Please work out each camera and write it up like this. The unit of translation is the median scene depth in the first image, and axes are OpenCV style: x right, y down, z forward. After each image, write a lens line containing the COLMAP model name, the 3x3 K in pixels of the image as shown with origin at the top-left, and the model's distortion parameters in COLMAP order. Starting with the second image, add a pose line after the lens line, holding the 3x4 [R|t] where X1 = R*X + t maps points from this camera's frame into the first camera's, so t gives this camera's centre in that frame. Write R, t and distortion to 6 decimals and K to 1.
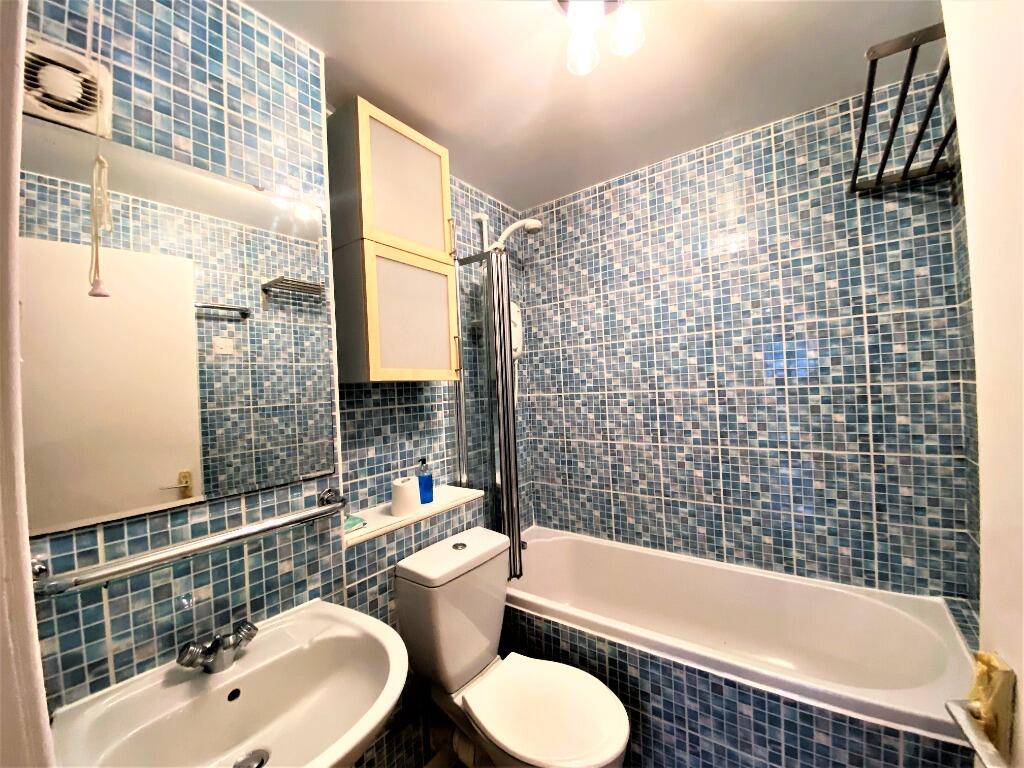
lens RADIAL K [[415.3, 0, 515.4], [0, 415.3, 382.1], [0, 0, 1]] dist [0.001730, -0.000040]
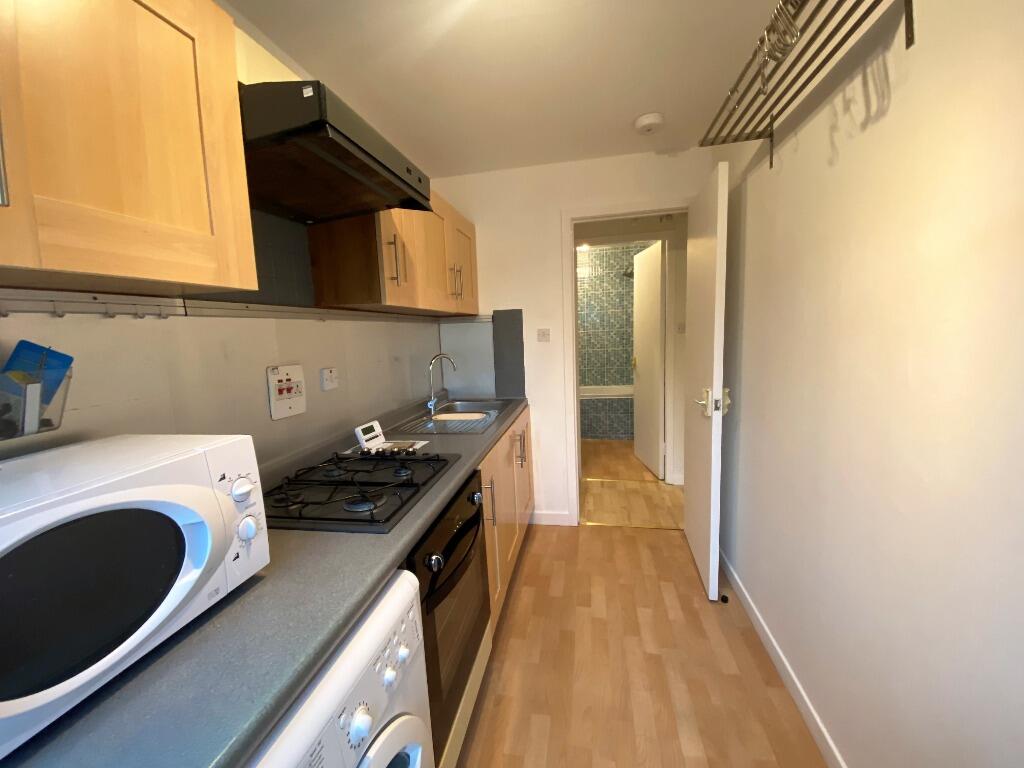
lens RADIAL K [[415.3, 0, 510.0], [0, 415.3, 382.3], [0, 0, 1]] dist [0.001730, -0.000040]
pose [[0.901466, -0.036986, 0.431267, -1.512007], [-0.010871, 0.994094, 0.107977, 0.076448], [-0.432714, -0.102026, 0.895740, -1.720272]]
